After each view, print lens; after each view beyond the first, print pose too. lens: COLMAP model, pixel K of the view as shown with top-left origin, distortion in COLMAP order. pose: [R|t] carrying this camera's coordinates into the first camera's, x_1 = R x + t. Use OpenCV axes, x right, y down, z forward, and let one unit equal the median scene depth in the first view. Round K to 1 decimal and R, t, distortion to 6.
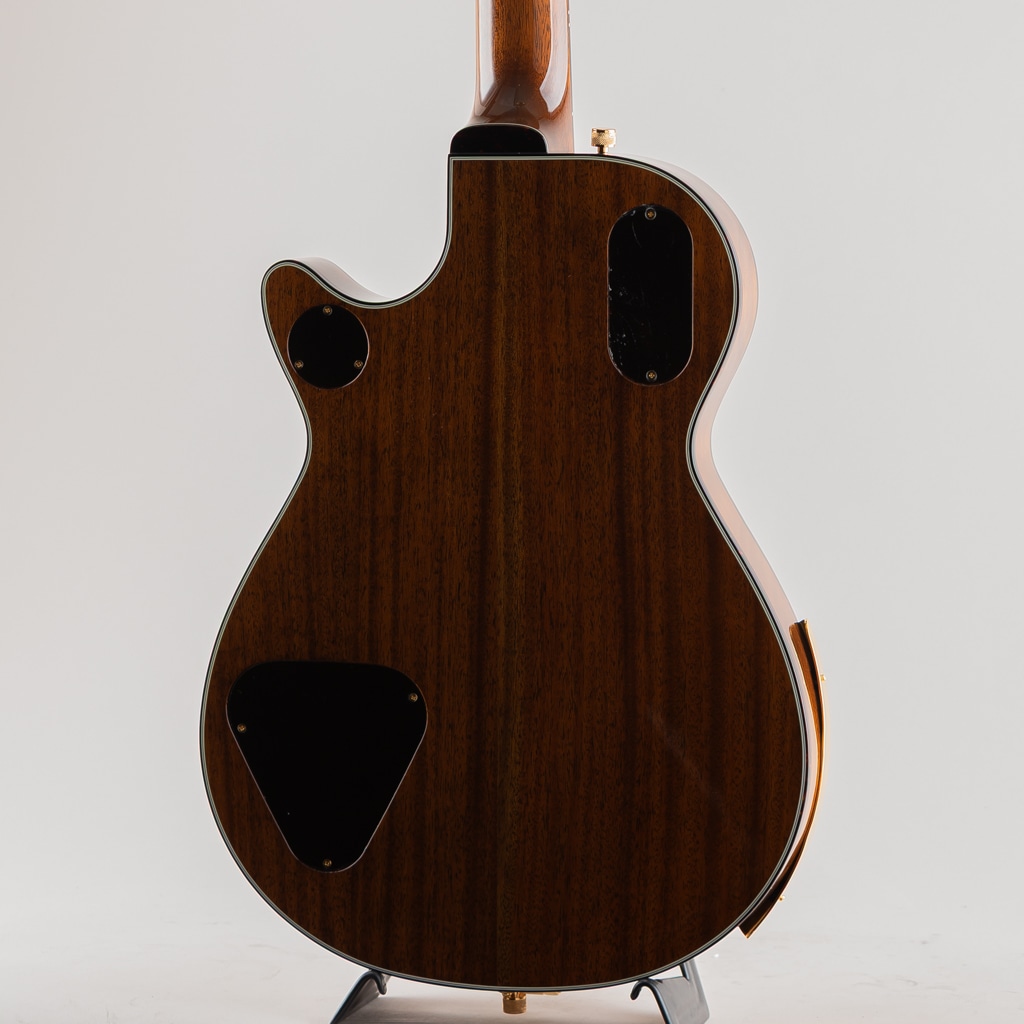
lens RADIAL K [[4097.0, 0, 511.5], [0, 4097.0, 515.4], [0, 0, 1]] dist [0.087790, 0.000000]
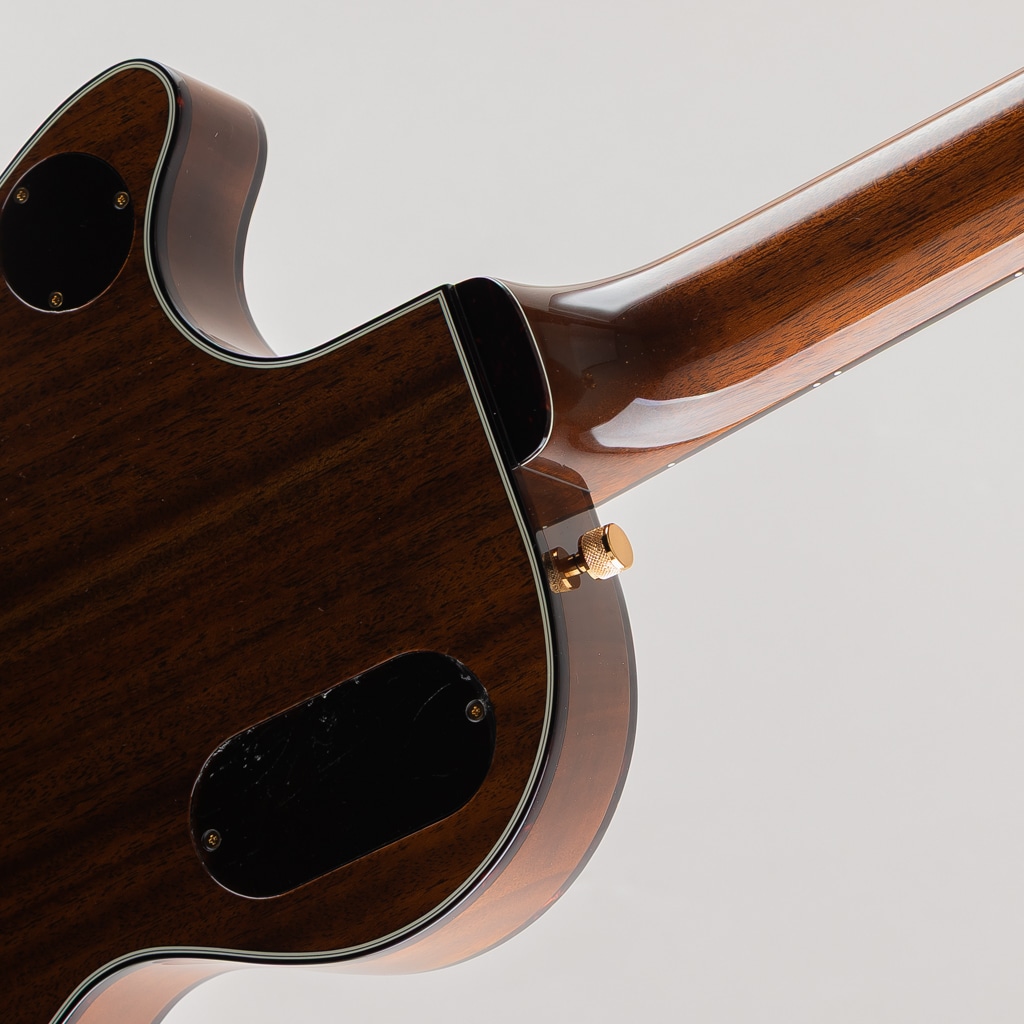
lens RADIAL K [[4146.0, 0, 514.3], [0, 4146.0, 509.3], [0, 0, 1]] dist [-0.032368, 0.000000]
pose [[0.417884, 0.905664, -0.071735, 0.049244], [-0.865568, 0.420879, 0.271392, -0.221204], [0.275981, -0.051319, 0.959792, 0.517320]]
